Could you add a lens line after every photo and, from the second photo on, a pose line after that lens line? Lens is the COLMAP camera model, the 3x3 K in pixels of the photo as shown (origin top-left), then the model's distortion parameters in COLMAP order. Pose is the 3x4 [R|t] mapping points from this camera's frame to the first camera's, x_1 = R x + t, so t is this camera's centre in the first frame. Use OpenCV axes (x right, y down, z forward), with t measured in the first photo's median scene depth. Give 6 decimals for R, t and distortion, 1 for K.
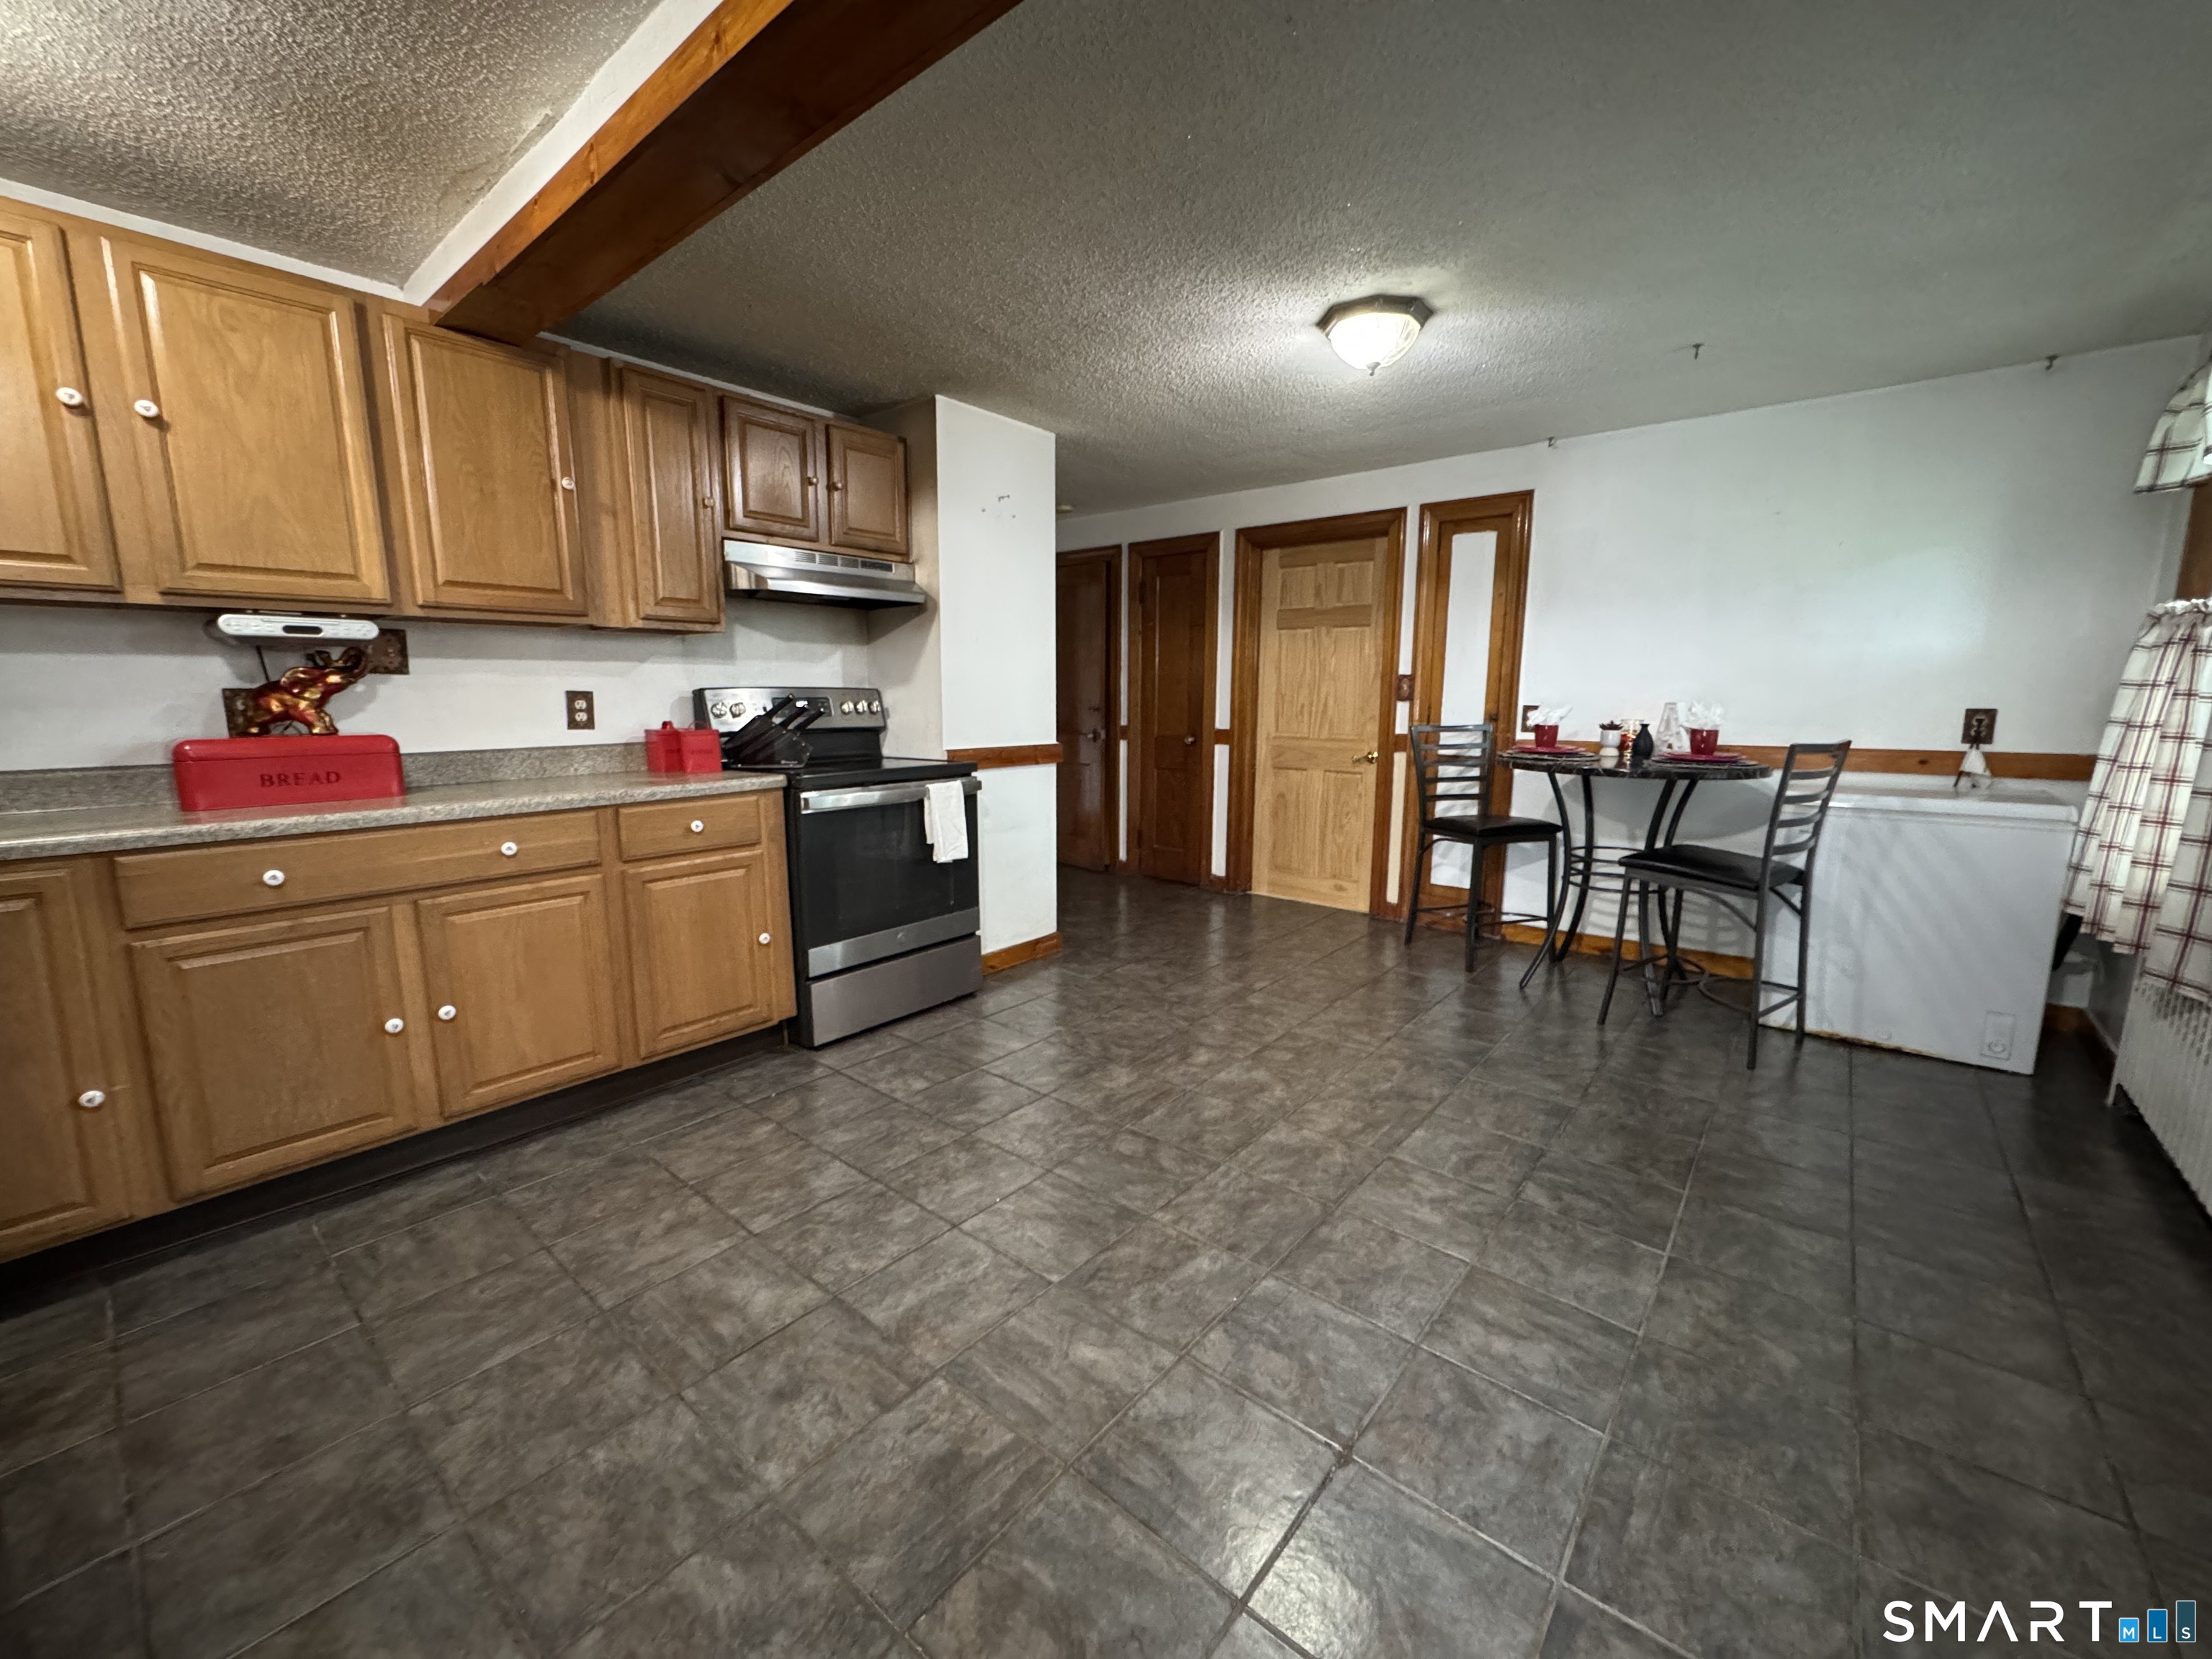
lens RADIAL K [[887.3, 0, 1106.0], [0, 887.3, 829.5], [0, 0, 1]] dist [-0.001289, 0.000207]
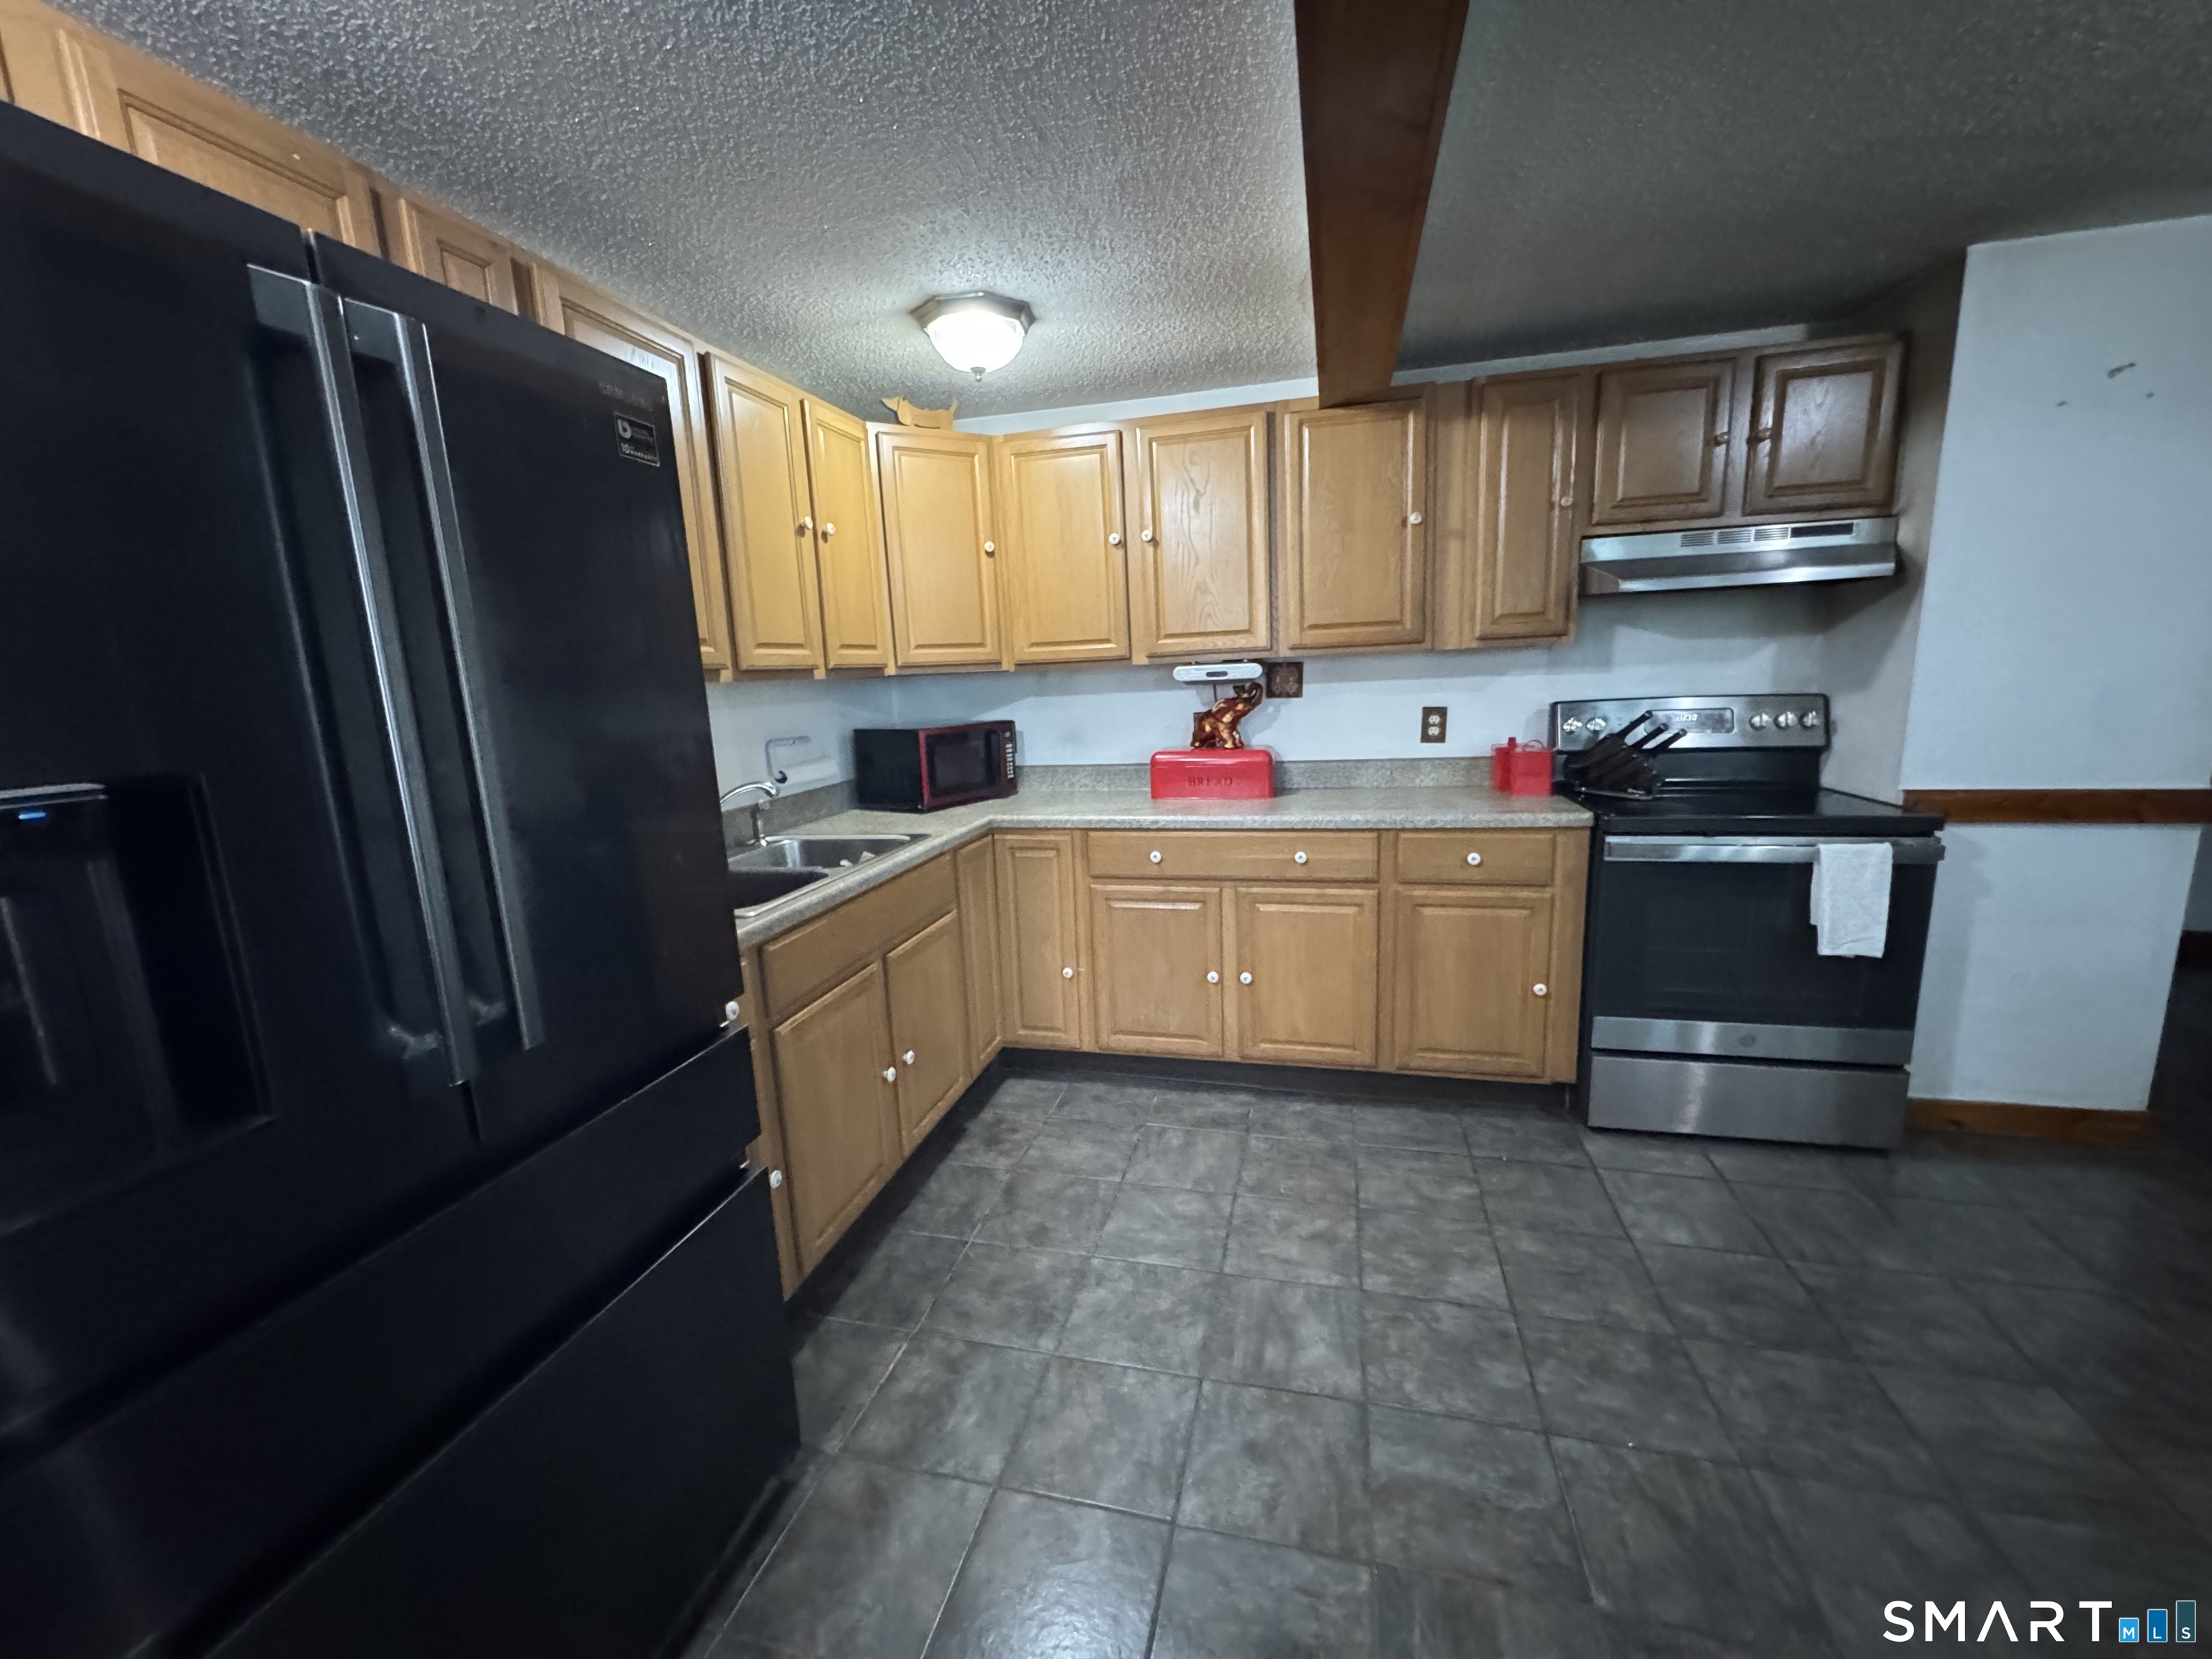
lens RADIAL K [[887.3, 0, 1106.0], [0, 887.3, 829.5], [0, 0, 1]] dist [-0.001289, 0.000207]
pose [[0.426268, 0.147010, -0.892571, 0.232411], [-0.094698, 0.988537, 0.117591, -0.113932], [0.899627, 0.034400, 0.435303, 0.223398]]
